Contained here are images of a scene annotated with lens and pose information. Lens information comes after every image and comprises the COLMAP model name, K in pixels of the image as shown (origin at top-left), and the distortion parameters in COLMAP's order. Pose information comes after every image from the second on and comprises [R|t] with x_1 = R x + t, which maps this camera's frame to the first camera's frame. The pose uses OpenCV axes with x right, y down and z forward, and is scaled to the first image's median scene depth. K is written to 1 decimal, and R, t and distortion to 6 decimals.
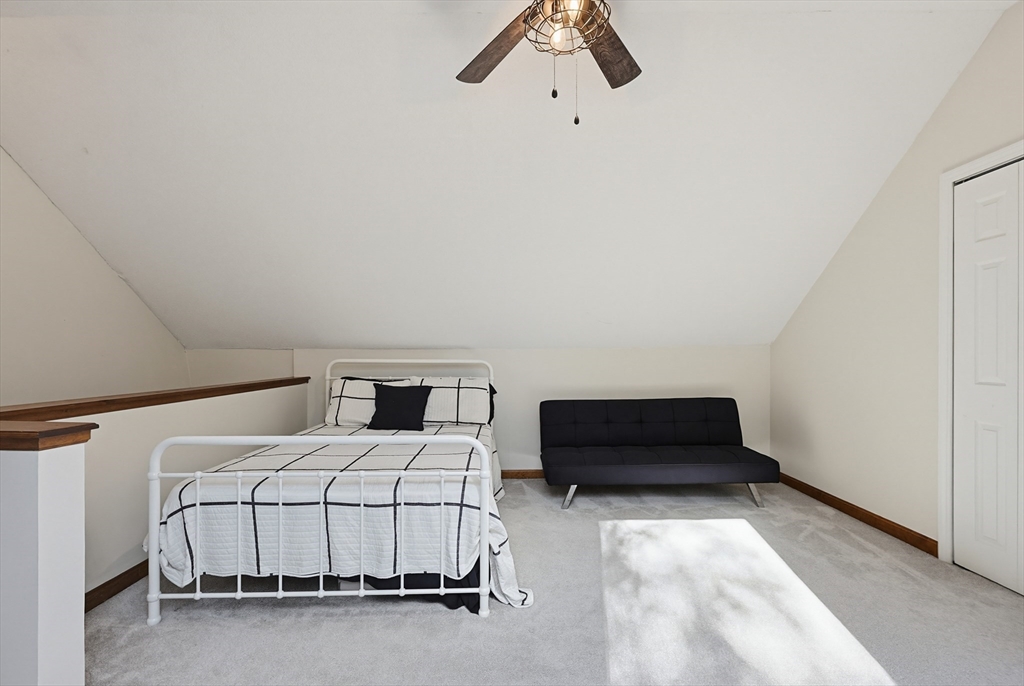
lens RADIAL K [[445.3, 0, 512.8], [0, 445.3, 354.7], [0, 0, 1]] dist [-0.000336, 0.000077]
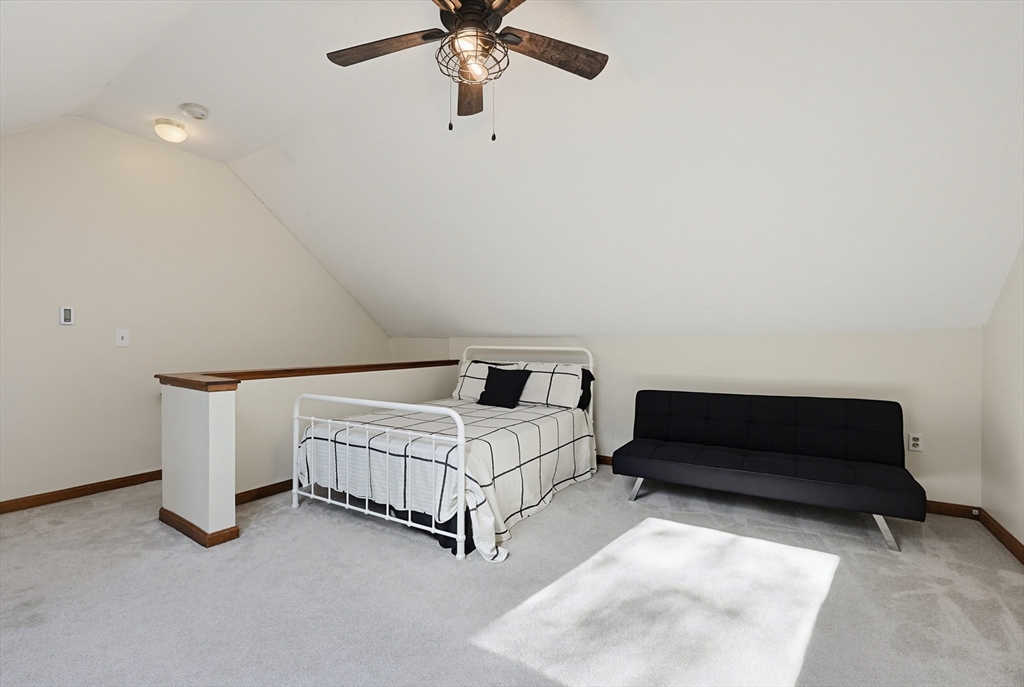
lens RADIAL K [[445.9, 0, 507.0], [0, 445.9, 340.9], [0, 0, 1]] dist [-0.001115, 0.000037]
pose [[0.839364, -0.000170, -0.543570, 0.484470], [-0.001064, 0.999998, -0.001956, -0.001593], [0.543569, 0.002220, 0.839362, 0.037106]]
